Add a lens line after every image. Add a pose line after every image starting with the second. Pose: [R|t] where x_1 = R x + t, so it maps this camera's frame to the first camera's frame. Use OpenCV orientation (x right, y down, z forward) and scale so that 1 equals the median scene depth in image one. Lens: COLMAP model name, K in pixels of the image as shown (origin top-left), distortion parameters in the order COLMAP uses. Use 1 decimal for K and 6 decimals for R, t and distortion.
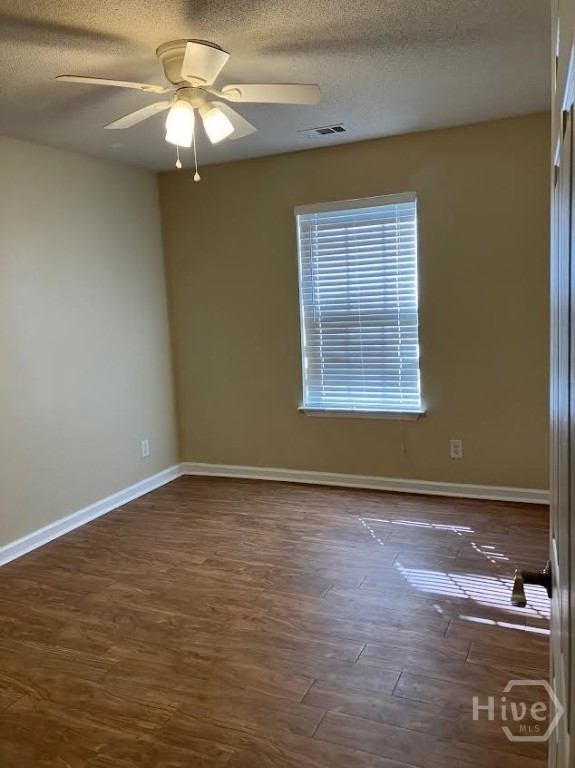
lens RADIAL K [[630.7, 0, 287.4], [0, 630.7, 384.0], [0, 0, 1]] dist [0.054409, 0.006198]
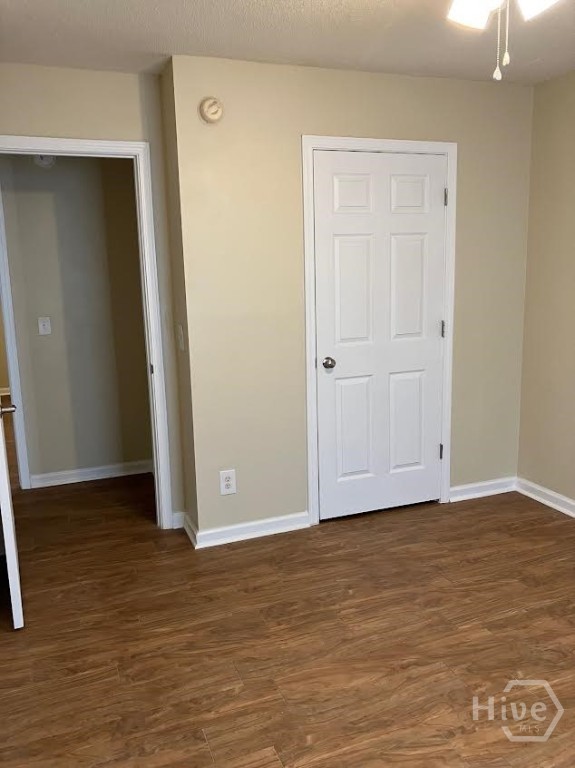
lens RADIAL K [[630.7, 0, 284.6], [0, 630.7, 386.6], [0, 0, 1]] dist [0.054409, 0.006198]
pose [[-0.699471, 0.202191, -0.685462, 0.550778], [-0.032359, 0.949200, 0.313006, -0.233867], [0.713928, 0.241120, -0.657395, 1.424168]]
